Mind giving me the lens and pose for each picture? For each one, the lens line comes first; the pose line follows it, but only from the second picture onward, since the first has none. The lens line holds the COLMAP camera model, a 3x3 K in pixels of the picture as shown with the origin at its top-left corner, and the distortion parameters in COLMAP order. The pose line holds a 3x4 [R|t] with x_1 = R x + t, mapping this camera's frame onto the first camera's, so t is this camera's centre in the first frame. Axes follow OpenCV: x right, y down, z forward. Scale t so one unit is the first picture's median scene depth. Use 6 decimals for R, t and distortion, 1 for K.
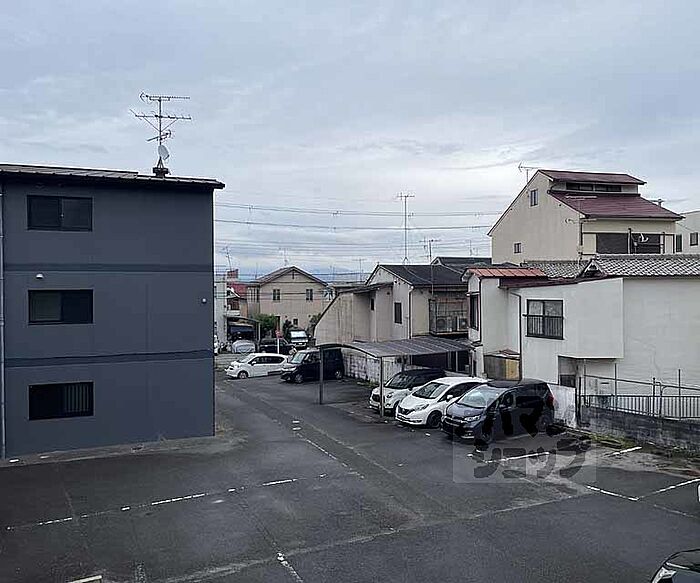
lens RADIAL K [[598.4, 0, 350.2], [0, 598.4, 290.2], [0, 0, 1]] dist [0.069710, -0.000017]
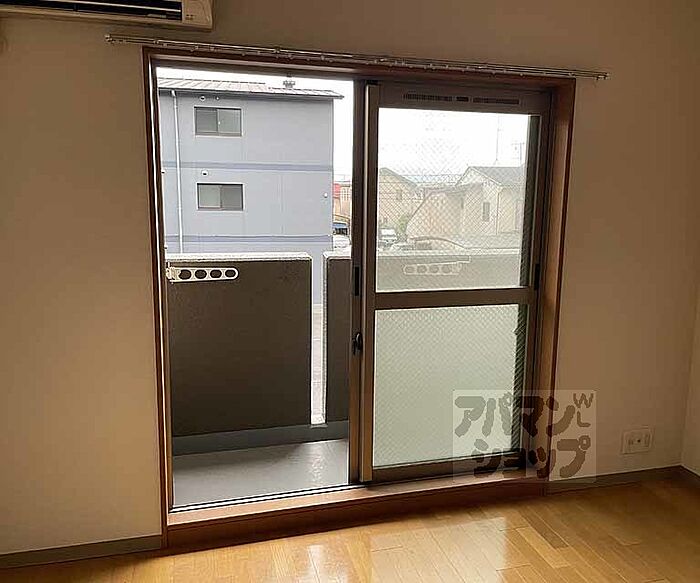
lens RADIAL K [[598.4, 0, 349.7], [0, 598.4, 289.1], [0, 0, 1]] dist [0.069710, -0.000017]
pose [[0.989834, 0.042612, -0.135694, -0.011227], [-0.020235, 0.986551, 0.162197, 0.004307], [0.140780, -0.157802, 0.977384, -0.126446]]
